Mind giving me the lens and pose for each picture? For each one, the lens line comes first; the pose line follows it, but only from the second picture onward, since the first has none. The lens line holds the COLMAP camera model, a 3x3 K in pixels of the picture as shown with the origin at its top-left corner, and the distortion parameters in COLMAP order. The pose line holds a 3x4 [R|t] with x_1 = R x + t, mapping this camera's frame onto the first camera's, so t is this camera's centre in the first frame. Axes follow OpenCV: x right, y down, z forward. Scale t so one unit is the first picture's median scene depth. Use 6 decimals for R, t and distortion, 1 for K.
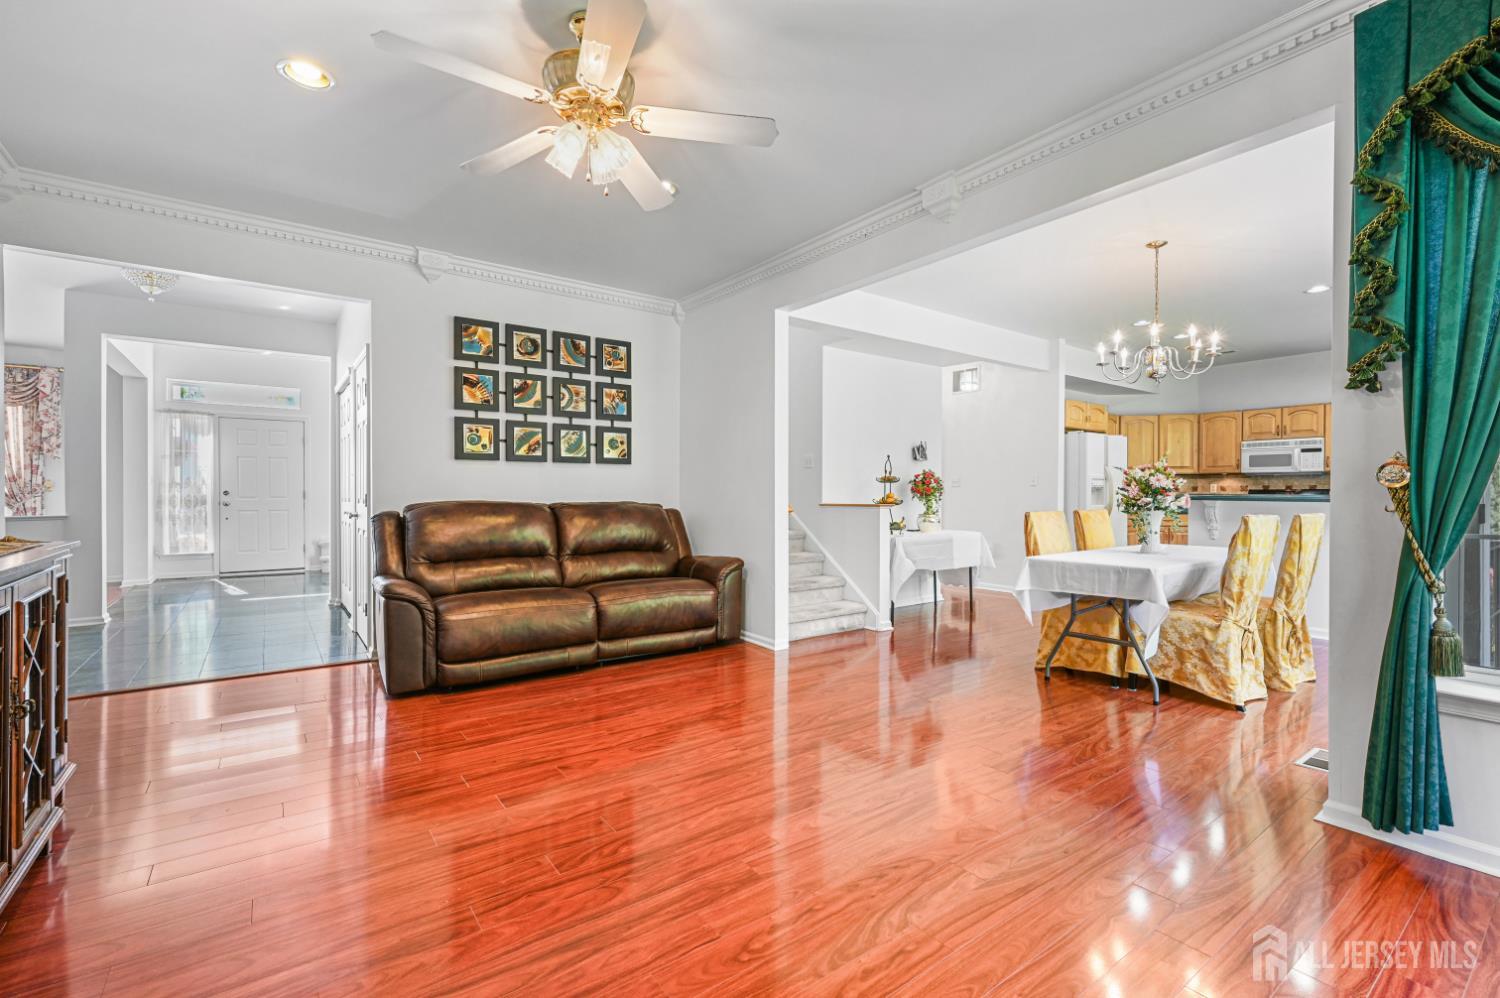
lens RADIAL K [[661.2, 0, 754.2], [0, 661.2, 498.1], [0, 0, 1]] dist [-0.001010, -0.000278]
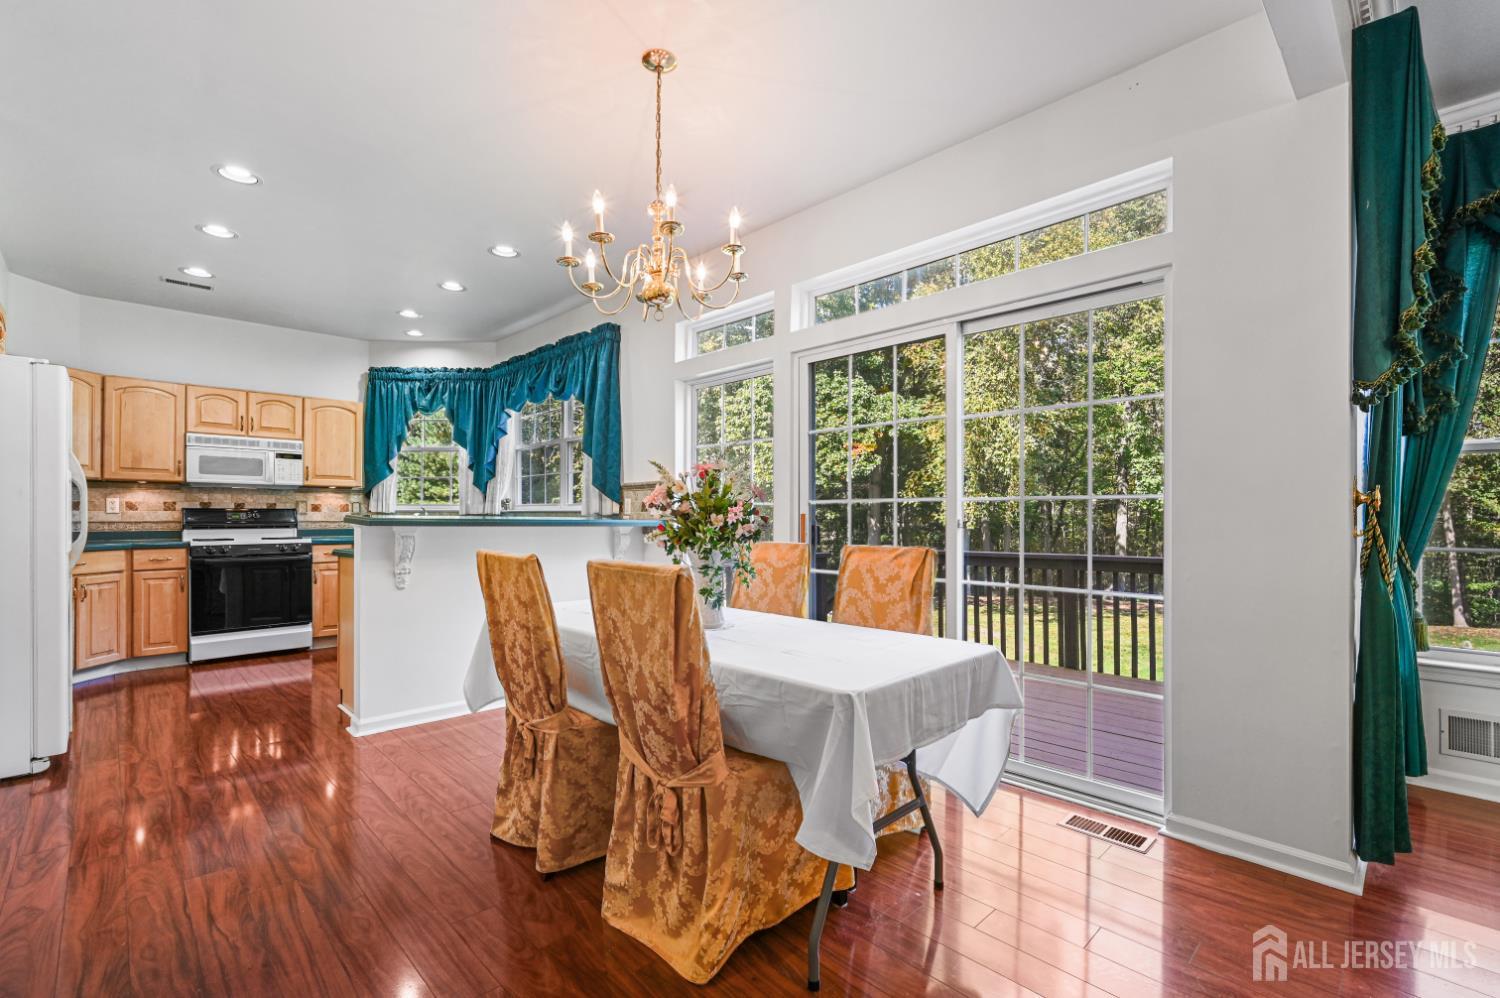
lens RADIAL K [[667.5, 0, 752.8], [0, 667.5, 516.6], [0, 0, 1]] dist [0.000635, -0.000056]
pose [[-0.129194, -0.002203, 0.991617, 0.026432], [0.004884, 0.999984, 0.002858, -0.003954], [-0.991607, 0.005212, -0.129181, 0.565806]]
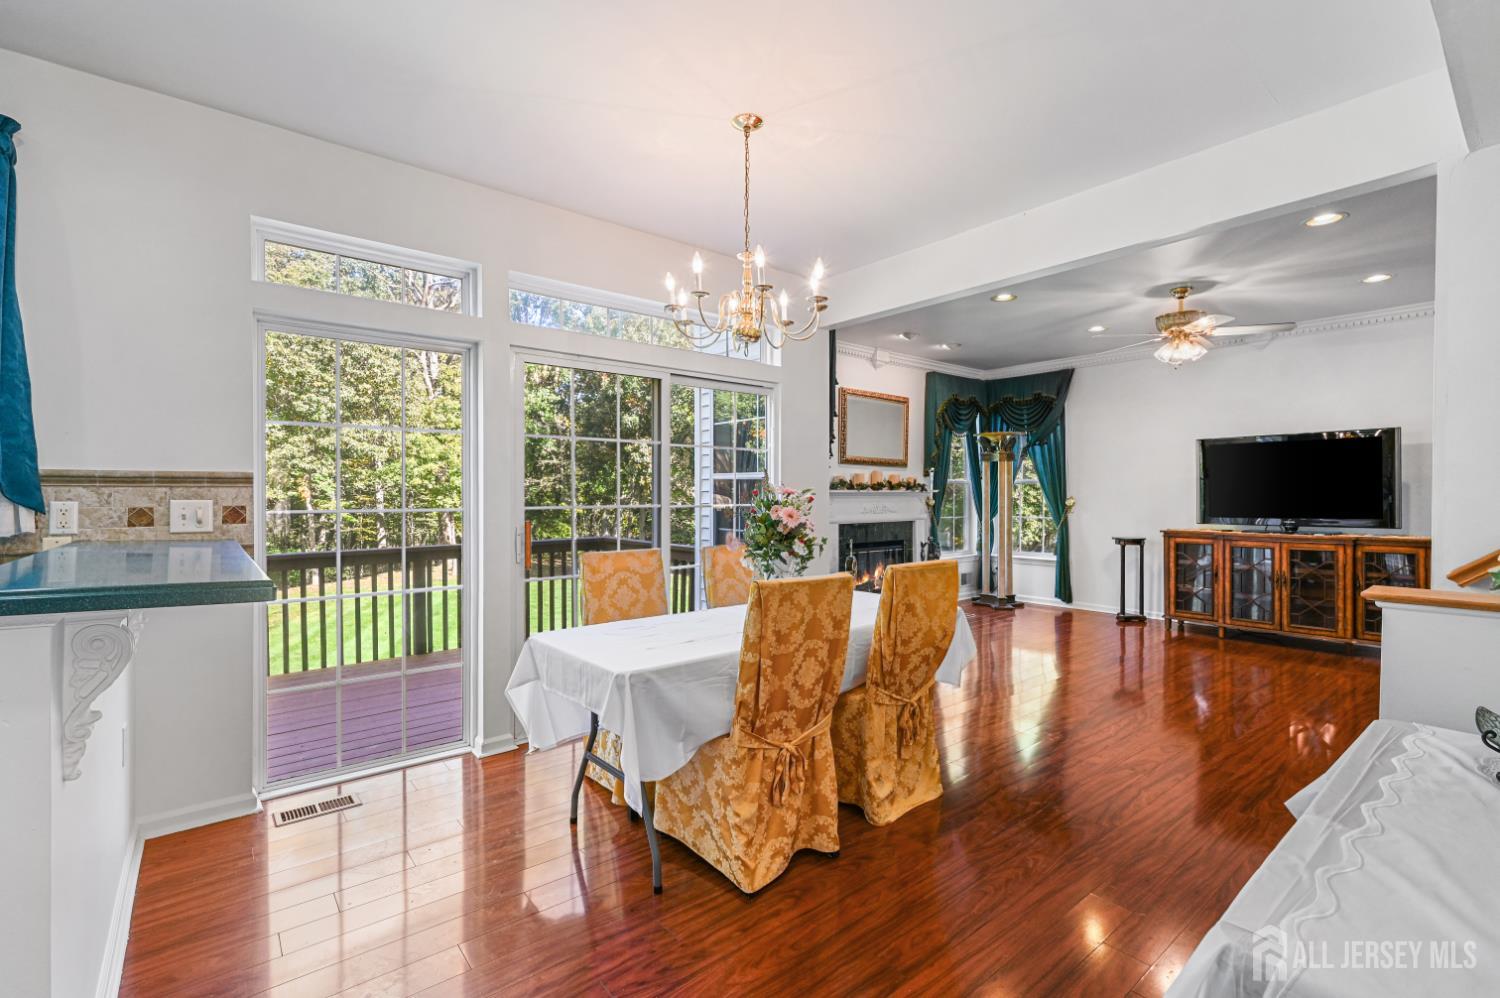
lens RADIAL K [[666.9, 0, 752.6], [0, 666.9, 498.6], [0, 0, 1]] dist [0.001091, -0.000192]
pose [[-0.999075, -0.001827, -0.042969, 0.358586], [-0.002450, 0.999893, 0.014441, -0.026257], [0.042938, 0.014533, -0.998972, 0.921643]]
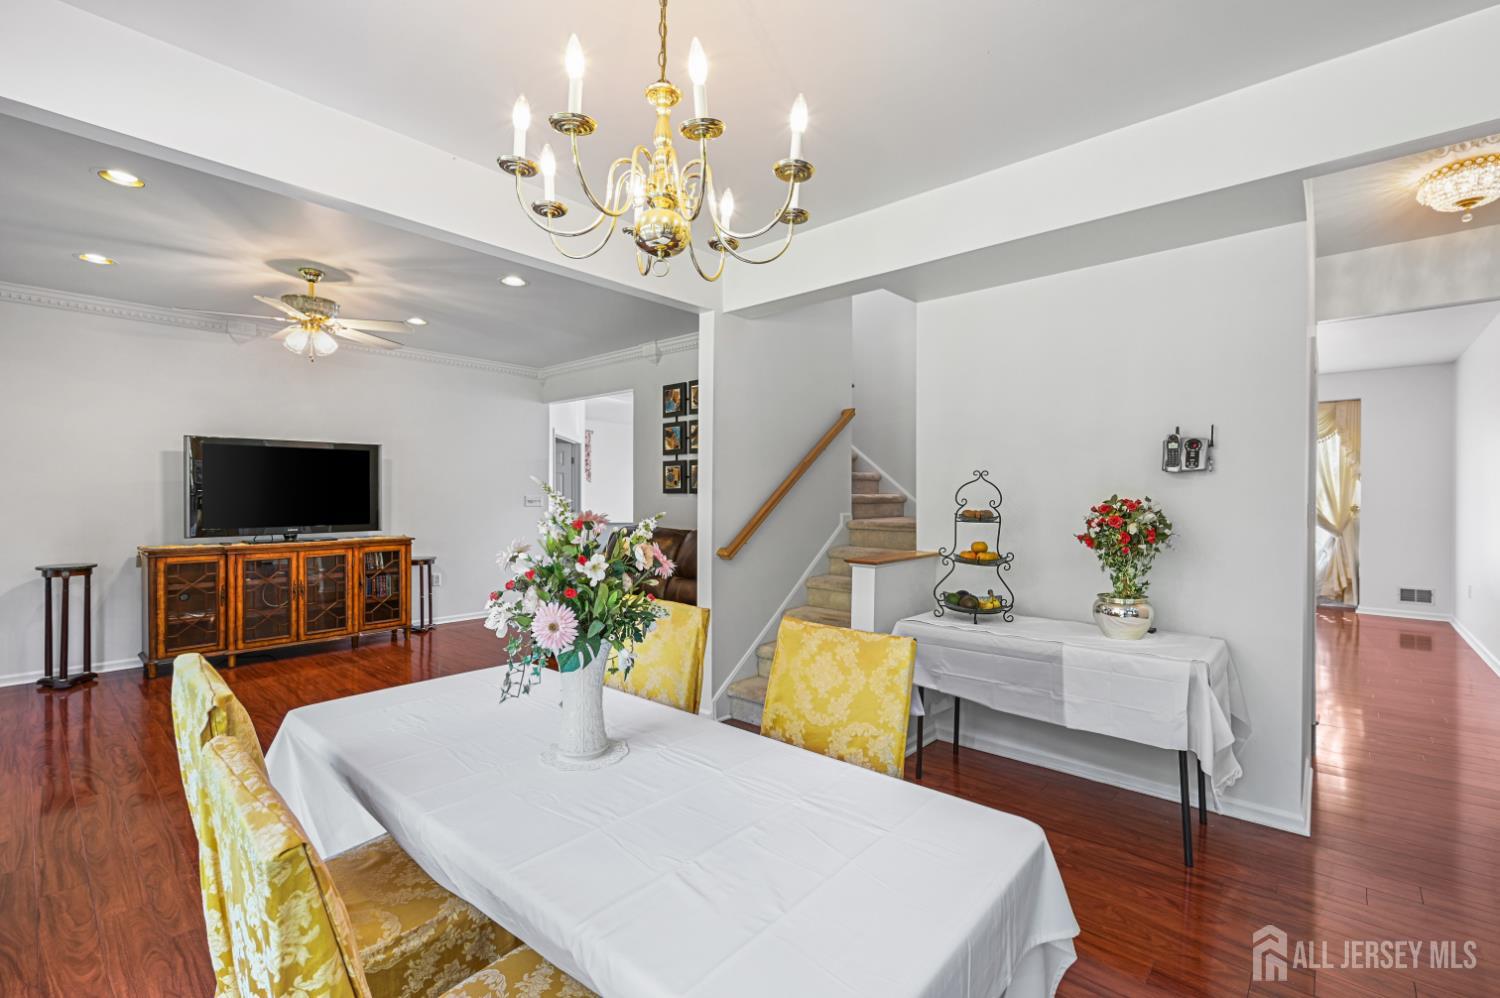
lens RADIAL K [[661.2, 0, 754.2], [0, 661.2, 498.1], [0, 0, 1]] dist [-0.001010, -0.000278]
pose [[0.201327, 0.000160, -0.979524, 0.542060], [-0.008882, 0.999959, -0.001662, -0.029417], [0.979484, 0.009035, 0.201320, 0.555914]]
